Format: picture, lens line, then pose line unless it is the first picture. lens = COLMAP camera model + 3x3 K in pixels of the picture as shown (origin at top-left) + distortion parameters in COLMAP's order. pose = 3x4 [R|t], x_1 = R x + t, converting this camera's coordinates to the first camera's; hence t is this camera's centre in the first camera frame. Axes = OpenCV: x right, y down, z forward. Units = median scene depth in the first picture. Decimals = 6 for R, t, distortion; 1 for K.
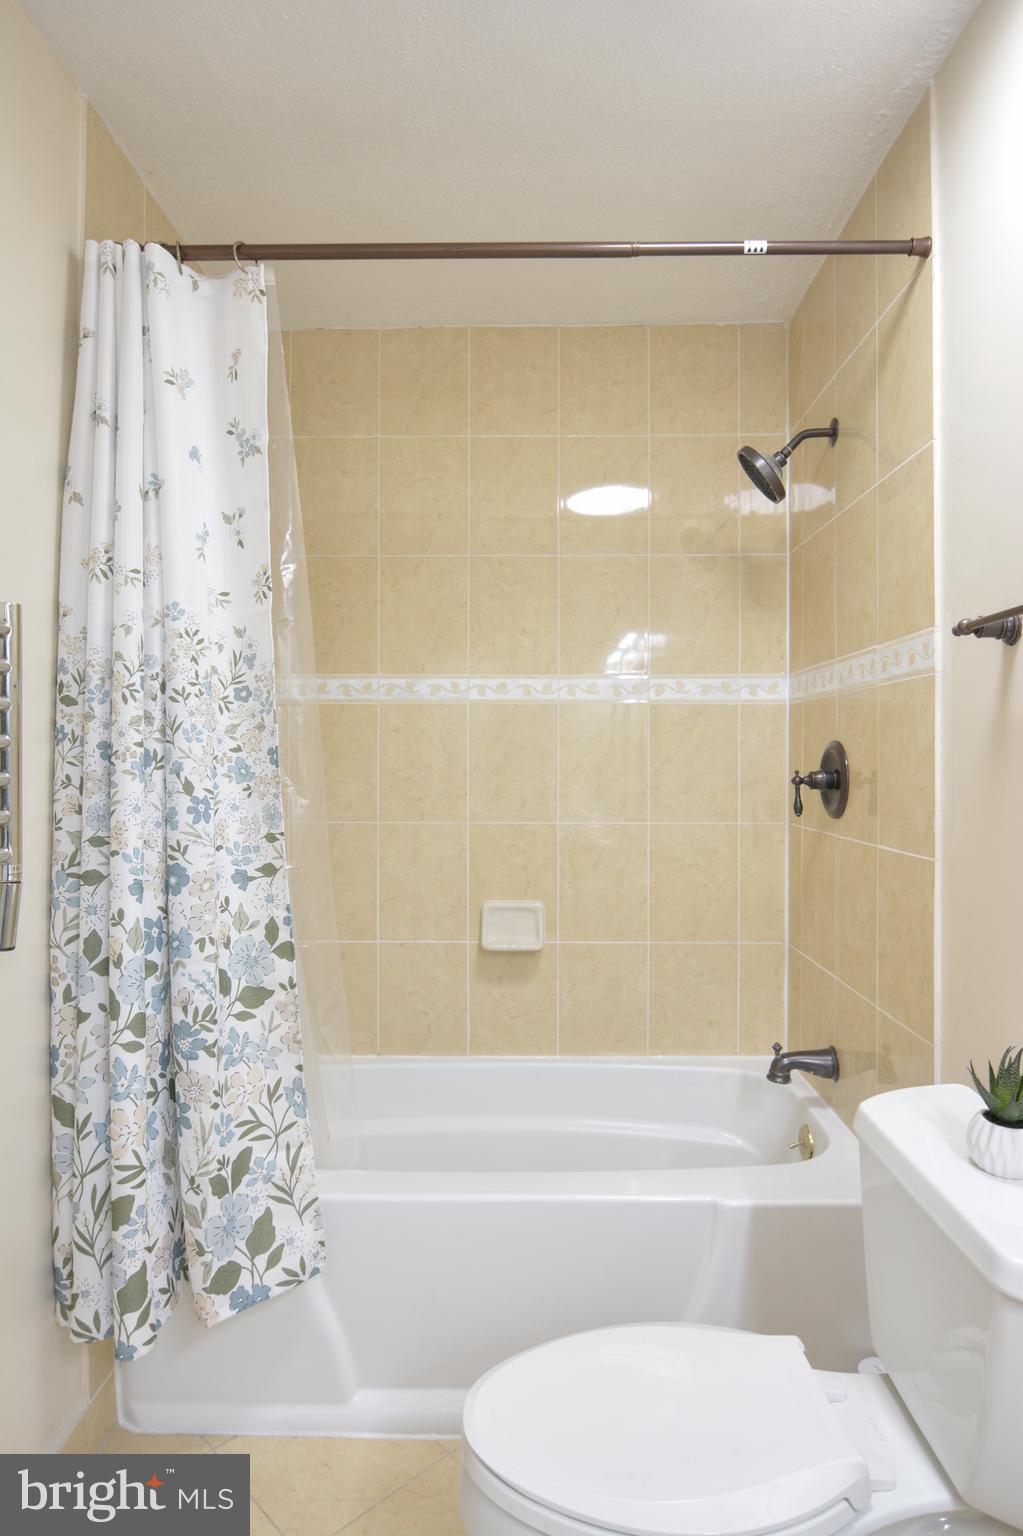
lens RADIAL K [[865.4, 0, 511.5], [0, 865.4, 767.3], [0, 0, 1]] dist [-0.007751, -0.007300]
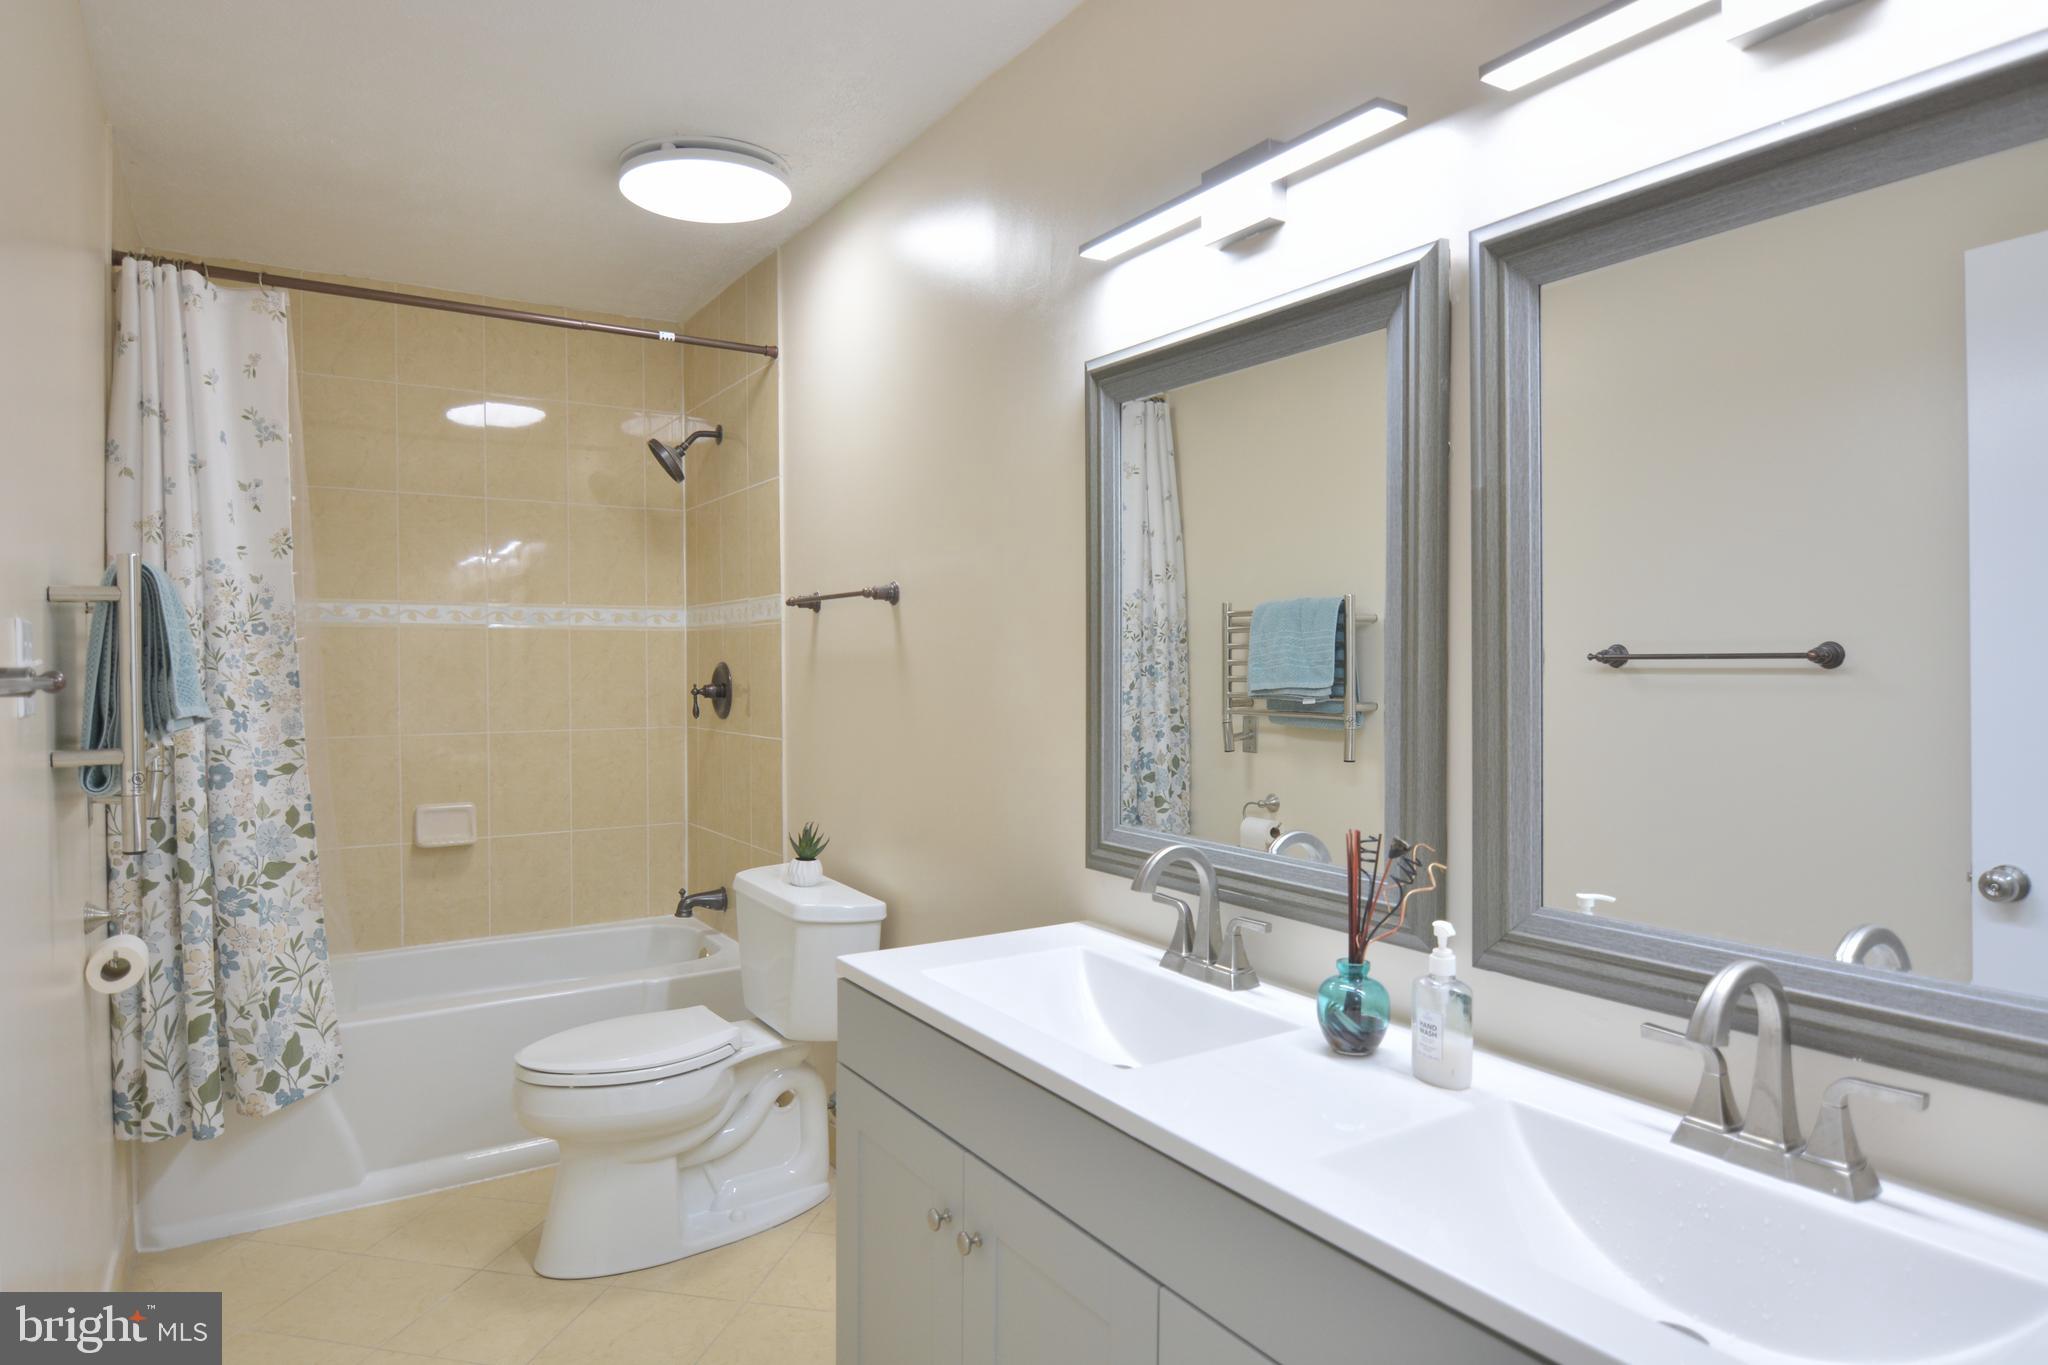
lens RADIAL K [[1153.9, 0, 1023.9], [0, 1153.9, 684.2], [0, 0, 1]] dist [-0.007751, -0.007300]
pose [[0.819685, -0.011690, 0.572695, -0.361608], [0.008068, 0.999928, 0.008863, -0.010863], [-0.572757, -0.002644, 0.819721, -0.997356]]
